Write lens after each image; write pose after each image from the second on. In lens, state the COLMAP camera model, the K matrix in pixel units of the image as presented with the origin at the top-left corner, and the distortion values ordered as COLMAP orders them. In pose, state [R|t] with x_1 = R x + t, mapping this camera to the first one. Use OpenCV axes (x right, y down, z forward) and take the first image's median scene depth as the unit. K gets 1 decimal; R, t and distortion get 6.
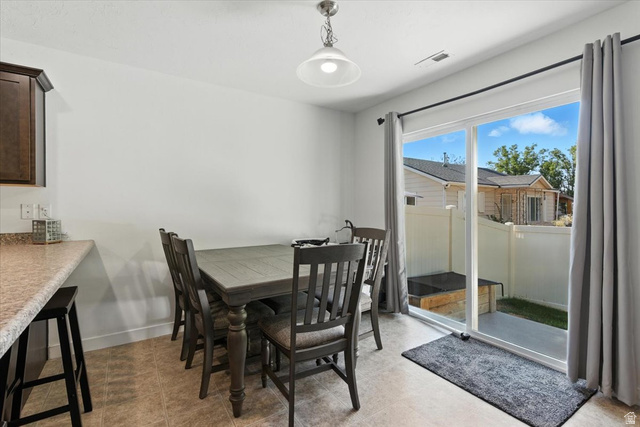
lens RADIAL K [[299.2, 0, 321.8], [0, 299.2, 211.5], [0, 0, 1]] dist [0.004332, 0.001353]
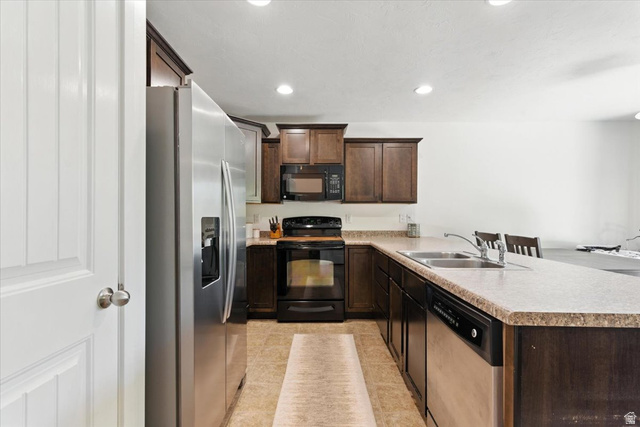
lens RADIAL K [[299.2, 0, 318.4], [0, 299.2, 218.5], [0, 0, 1]] dist [0.004332, 0.001353]
pose [[0.840122, 0.006604, -0.542357, -0.439913], [-0.009790, 0.999948, -0.002990, 0.008194], [0.542308, 0.007822, 0.840143, -0.703284]]
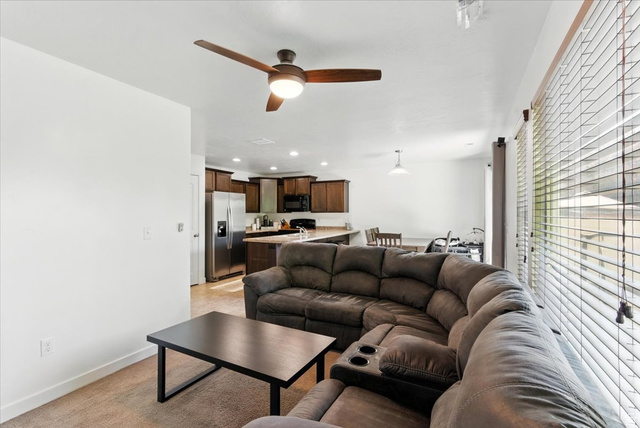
lens RADIAL K [[299.2, 0, 322.2], [0, 299.2, 211.2], [0, 0, 1]] dist [0.004332, 0.001353]
pose [[0.504955, -0.006864, -0.863119, 1.699498], [-0.009355, 0.999866, -0.013424, -0.051926], [0.863095, 0.014853, 0.504823, -0.854129]]
